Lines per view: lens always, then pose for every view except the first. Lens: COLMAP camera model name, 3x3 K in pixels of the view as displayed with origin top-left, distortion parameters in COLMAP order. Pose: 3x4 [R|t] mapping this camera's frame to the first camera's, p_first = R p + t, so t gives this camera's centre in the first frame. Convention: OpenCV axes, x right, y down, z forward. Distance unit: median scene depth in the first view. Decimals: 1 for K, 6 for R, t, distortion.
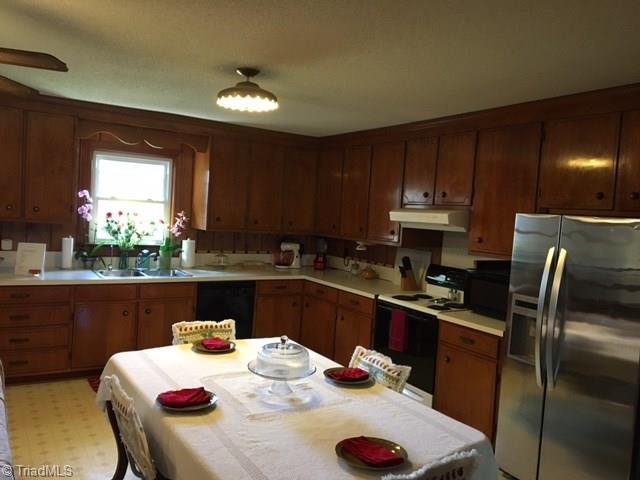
lens RADIAL K [[528.8, 0, 319.6], [0, 528.8, 242.0], [0, 0, 1]] dist [0.048327, -0.002458]
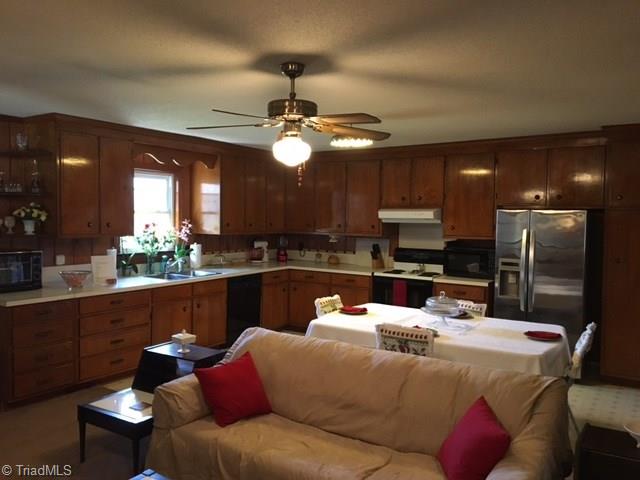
lens RADIAL K [[541.6, 0, 308.8], [0, 541.6, 243.3], [0, 0, 1]] dist [0.073750, -0.085050]
pose [[0.905719, -0.073640, 0.417433, -0.543508], [0.067827, 0.997282, 0.028765, -0.024029], [-0.418417, 0.002261, 0.908252, -0.179779]]
